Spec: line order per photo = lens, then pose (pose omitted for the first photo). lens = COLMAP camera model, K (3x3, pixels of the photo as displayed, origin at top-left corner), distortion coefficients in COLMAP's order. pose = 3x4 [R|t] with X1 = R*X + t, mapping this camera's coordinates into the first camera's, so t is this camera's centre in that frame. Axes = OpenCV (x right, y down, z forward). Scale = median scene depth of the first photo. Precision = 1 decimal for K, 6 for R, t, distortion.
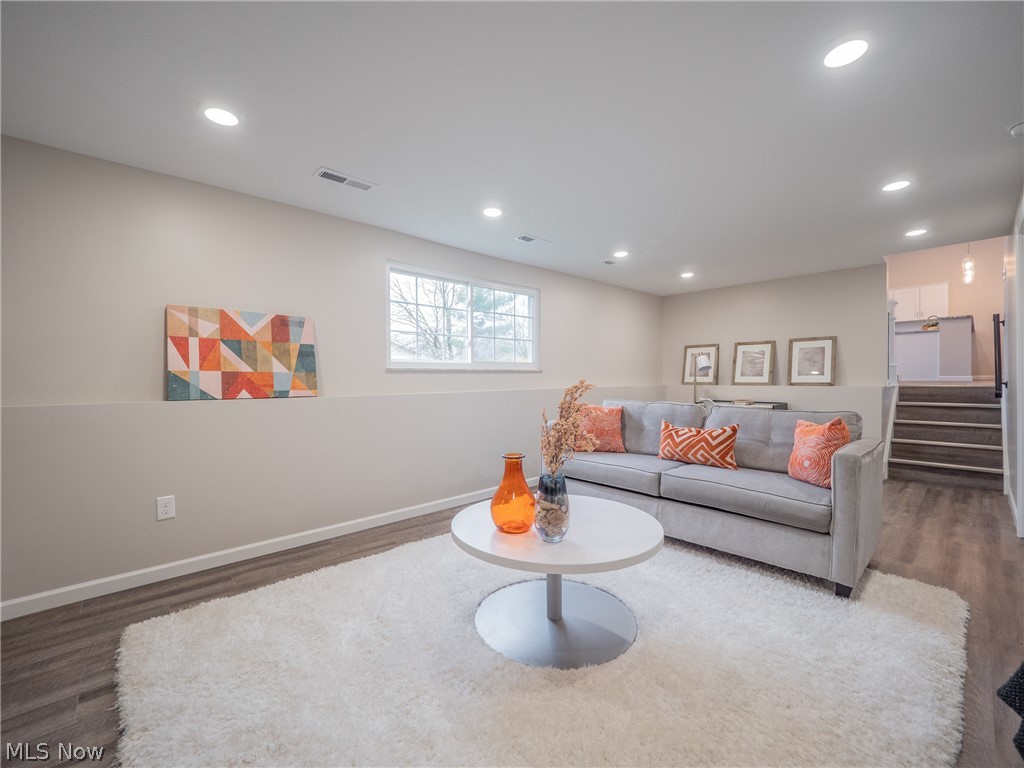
lens RADIAL K [[439.5, 0, 507.2], [0, 439.5, 384.6], [0, 0, 1]] dist [0.000069, -0.000049]
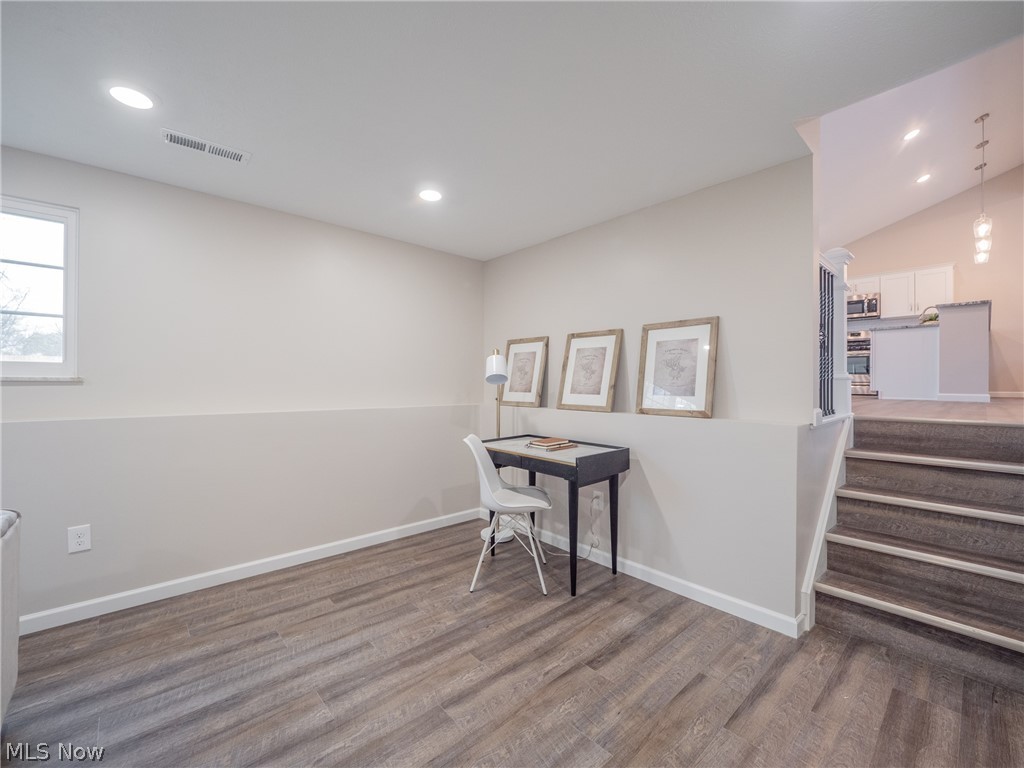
lens RADIAL K [[439.5, 0, 507.2], [0, 439.5, 384.6], [0, 0, 1]] dist [0.000069, -0.000049]
pose [[0.999875, 0.012370, -0.009813, 0.474713], [-0.012511, 0.999817, -0.014446, -0.022543], [0.009633, 0.014567, 0.999847, 0.465147]]
